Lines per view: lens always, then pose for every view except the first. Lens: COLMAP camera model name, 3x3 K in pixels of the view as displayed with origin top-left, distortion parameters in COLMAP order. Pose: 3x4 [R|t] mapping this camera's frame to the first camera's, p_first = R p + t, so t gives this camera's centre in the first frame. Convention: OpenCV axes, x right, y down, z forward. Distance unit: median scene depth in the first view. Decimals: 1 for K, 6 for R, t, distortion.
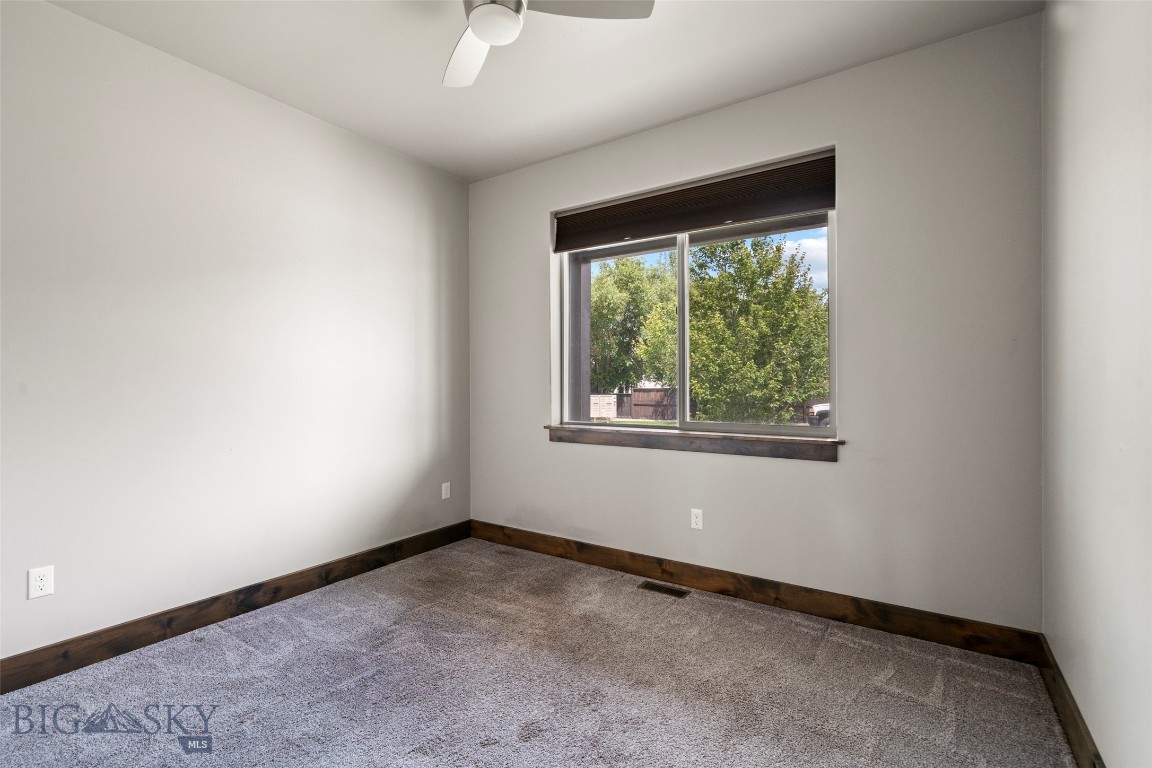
lens RADIAL K [[533.1, 0, 570.3], [0, 533.1, 386.2], [0, 0, 1]] dist [0.000236, -0.000405]
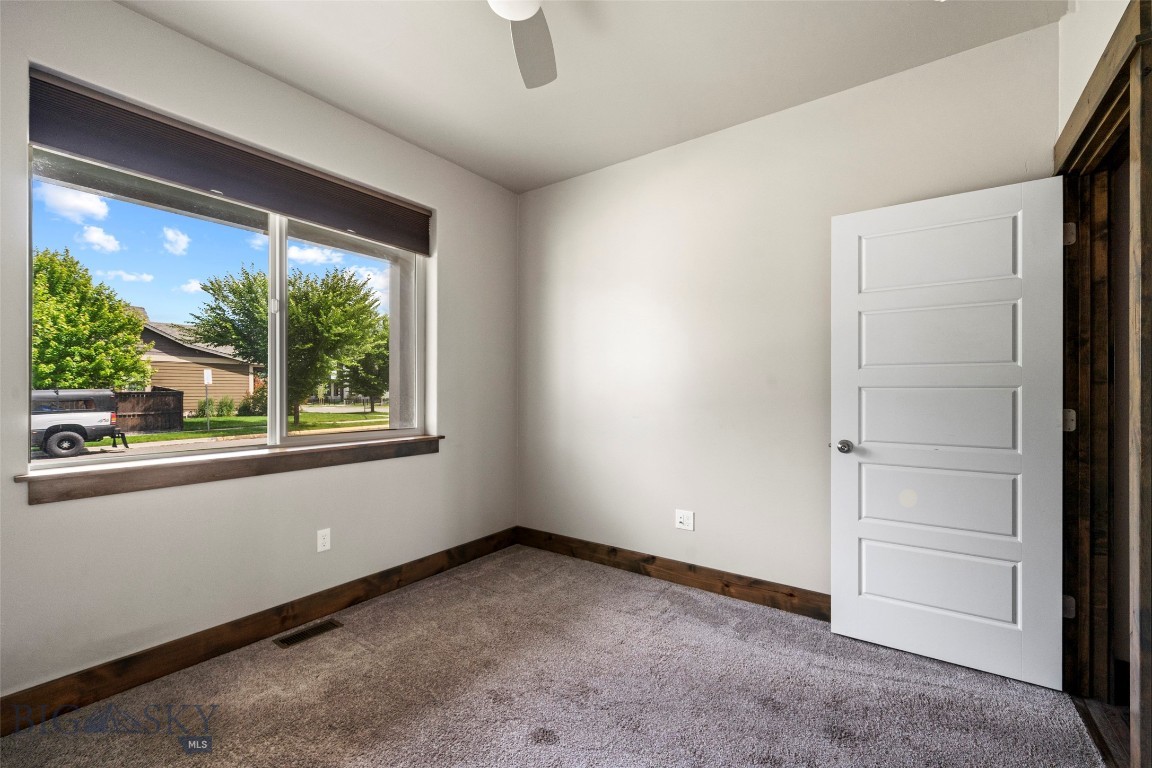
lens RADIAL K [[480.5, 0, 577.1], [0, 480.5, 392.0], [0, 0, 1]] dist [-0.001011, -0.000113]
pose [[0.019753, 0.000759, 0.999805, -0.613955], [0.006928, 0.999976, -0.000896, -0.002844], [-0.999781, 0.006944, 0.019748, 0.573723]]
